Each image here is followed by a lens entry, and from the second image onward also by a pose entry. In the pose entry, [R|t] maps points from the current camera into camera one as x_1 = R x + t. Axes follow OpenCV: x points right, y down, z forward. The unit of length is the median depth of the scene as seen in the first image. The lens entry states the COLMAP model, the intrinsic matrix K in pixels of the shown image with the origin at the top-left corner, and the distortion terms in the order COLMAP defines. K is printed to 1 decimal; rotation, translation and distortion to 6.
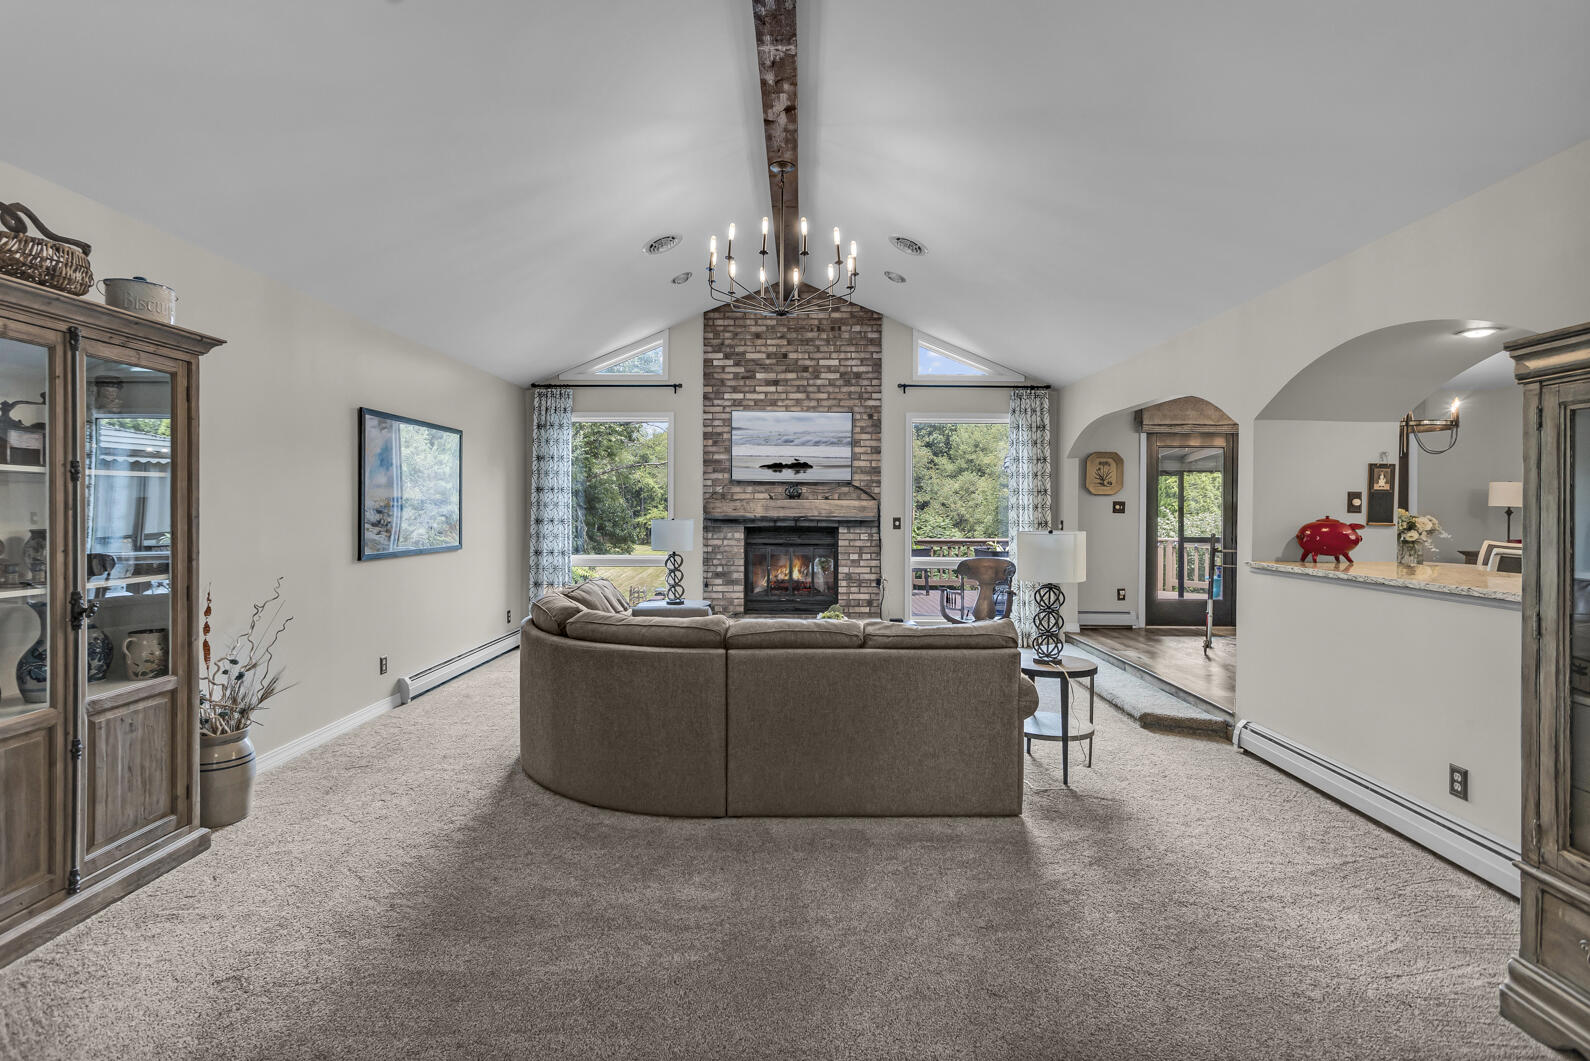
lens RADIAL K [[754.5, 0, 799.6], [0, 754.5, 521.3], [0, 0, 1]] dist [0.000492, 0.000001]
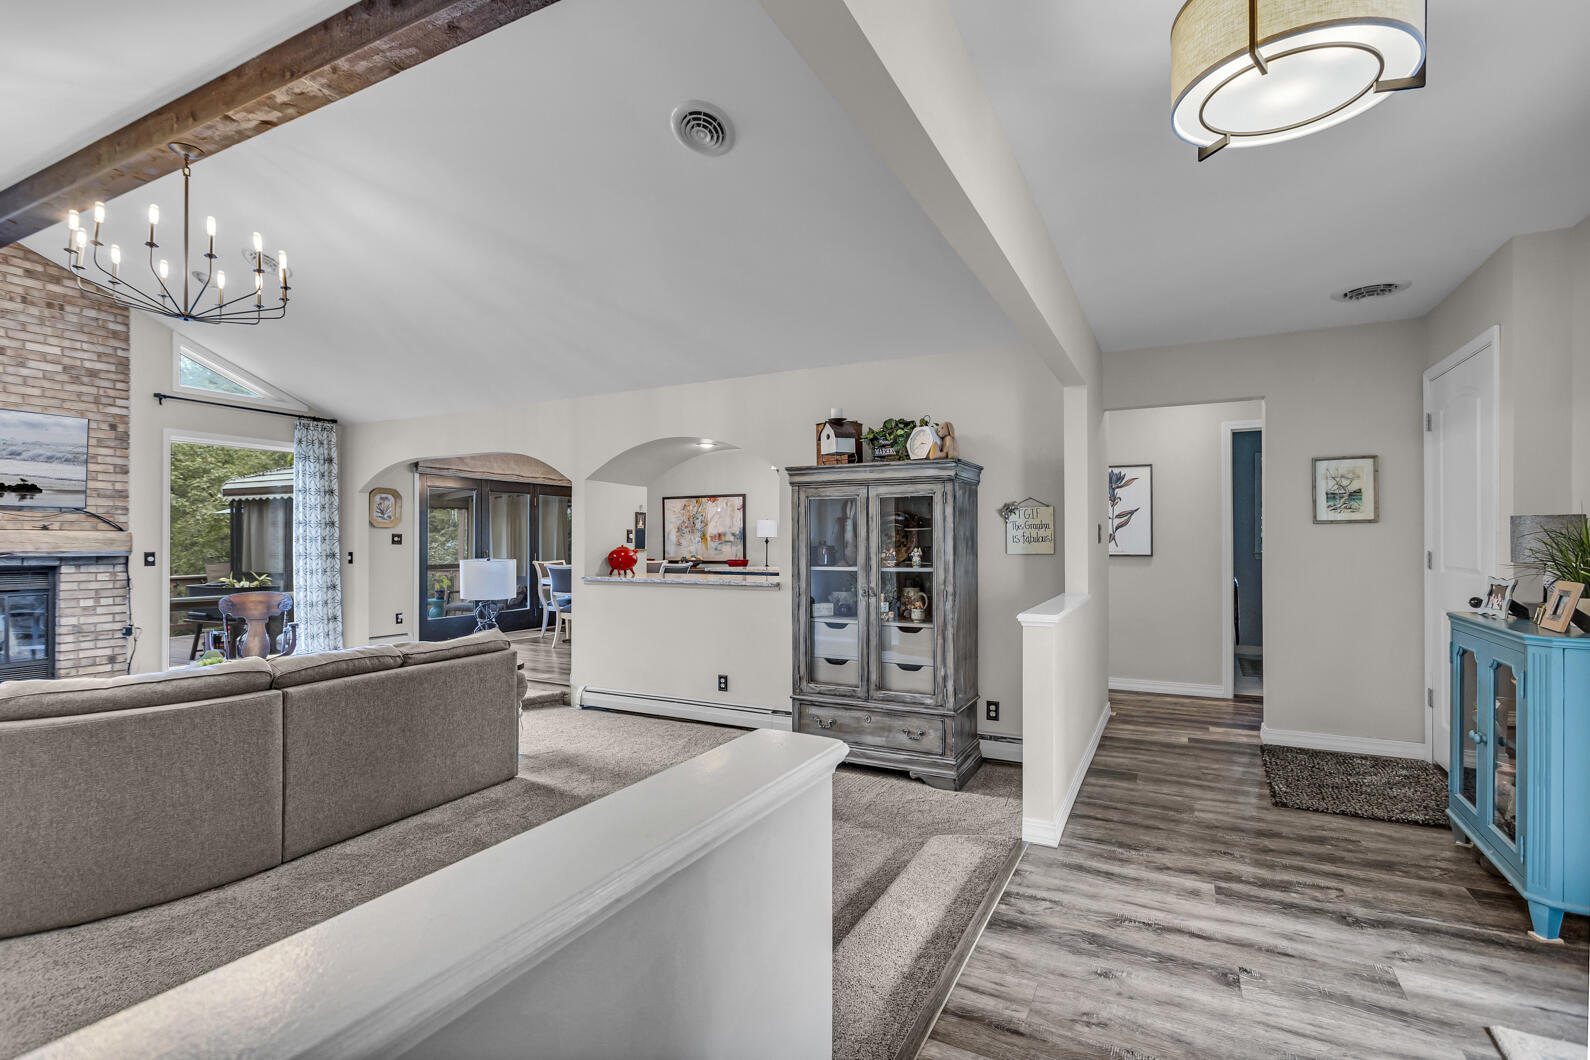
lens RADIAL K [[748.5, 0, 798.5], [0, 748.5, 542.1], [0, 0, 1]] dist [0.001855, 0.000275]
pose [[0.443437, -0.005872, 0.896286, -0.495692], [0.017197, 0.999850, -0.001958, -0.003299], [-0.896141, 0.016281, 0.443472, -0.013622]]
